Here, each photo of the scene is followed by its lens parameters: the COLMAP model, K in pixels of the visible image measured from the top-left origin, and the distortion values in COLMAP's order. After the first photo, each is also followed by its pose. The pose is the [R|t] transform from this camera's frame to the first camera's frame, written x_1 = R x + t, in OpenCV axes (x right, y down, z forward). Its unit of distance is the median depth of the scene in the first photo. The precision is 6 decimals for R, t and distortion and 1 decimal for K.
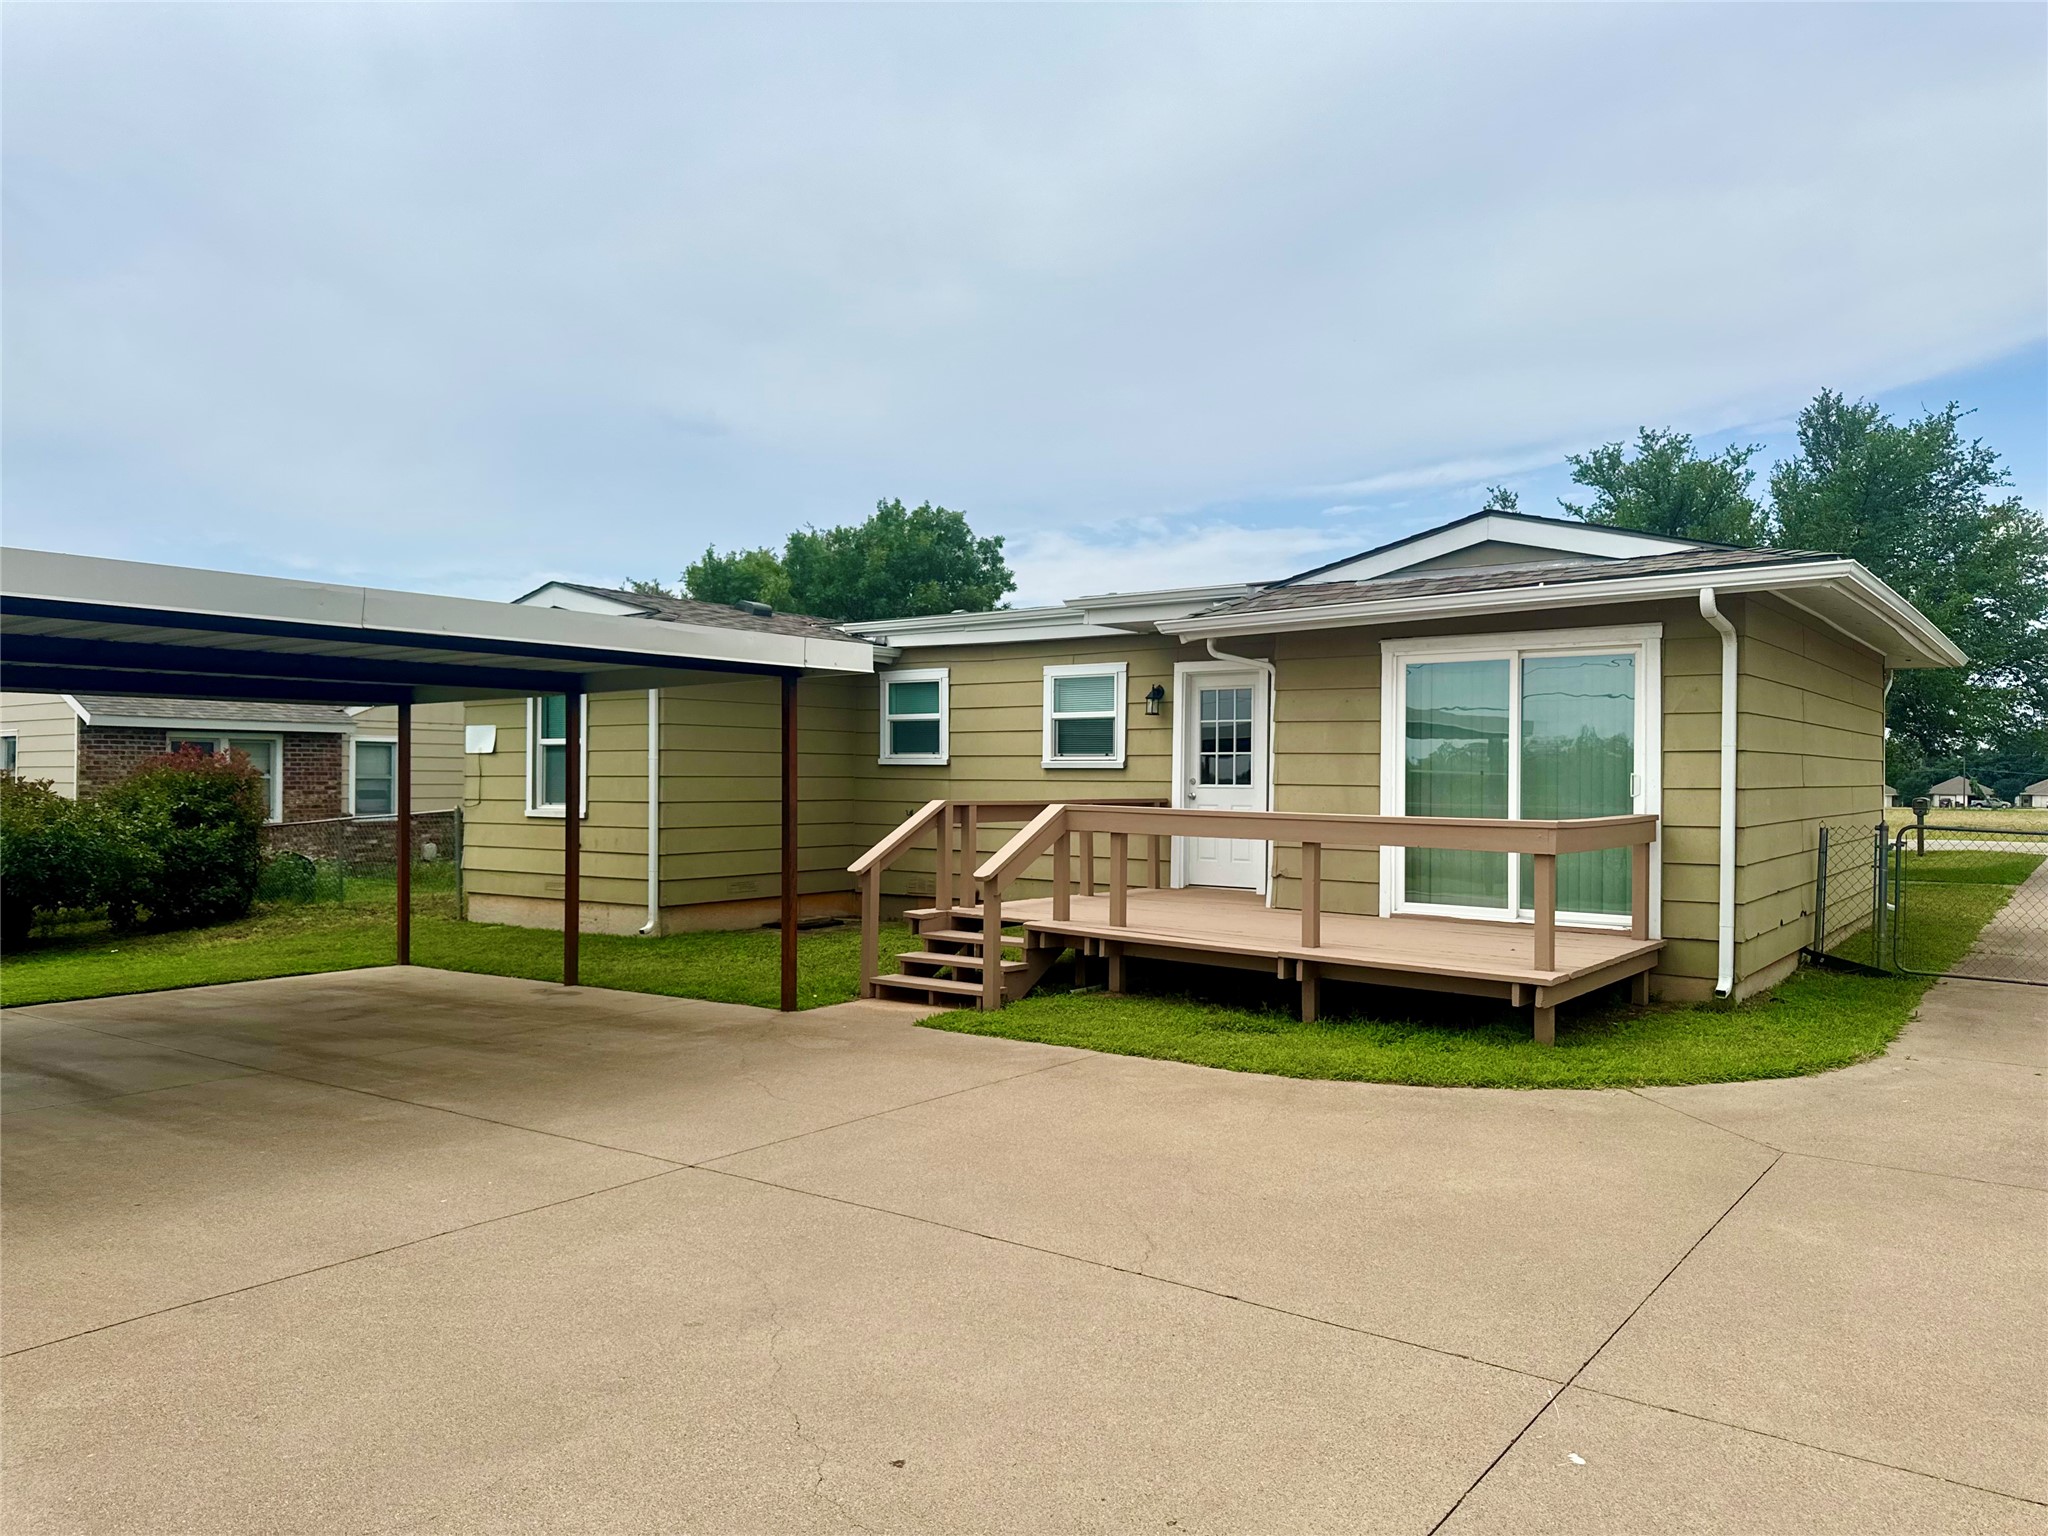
lens RADIAL K [[1453.3, 0, 1030.7], [0, 1453.3, 769.0], [0, 0, 1]] dist [0.054497, -0.051080]
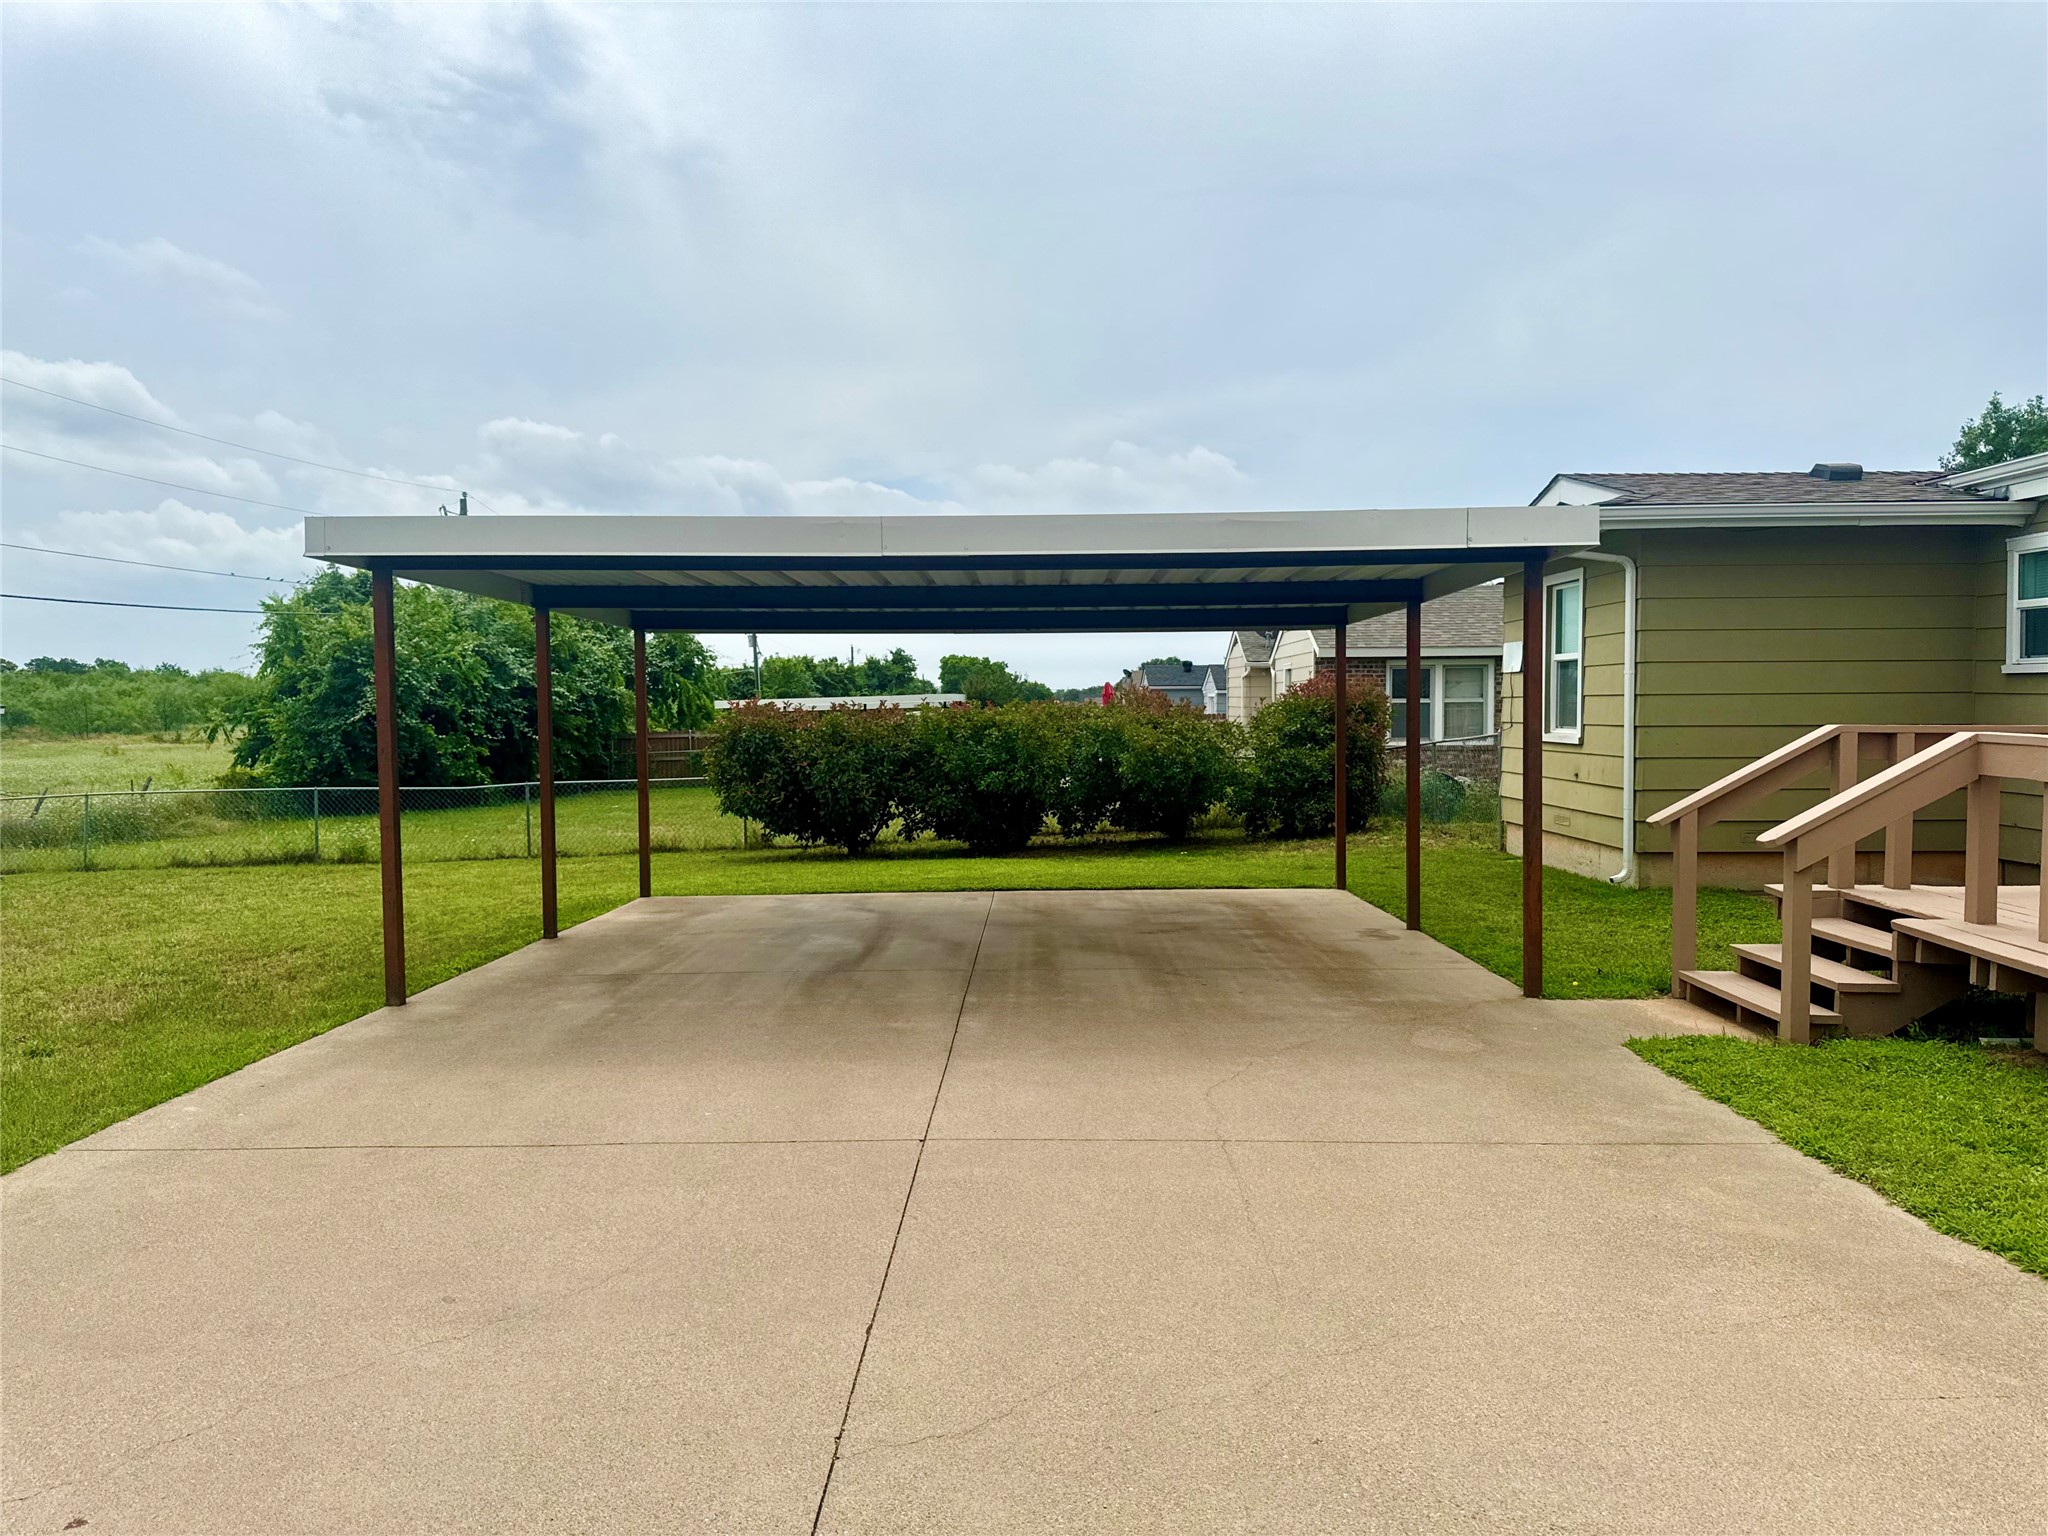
lens RADIAL K [[1453.3, 0, 1033.2], [0, 1453.3, 757.6], [0, 0, 1]] dist [0.054497, -0.051080]
pose [[0.584974, 0.022267, -0.810746, 0.277135], [0.013703, 0.999209, 0.037330, 0.006138], [0.810936, -0.032946, 0.584206, 0.302492]]
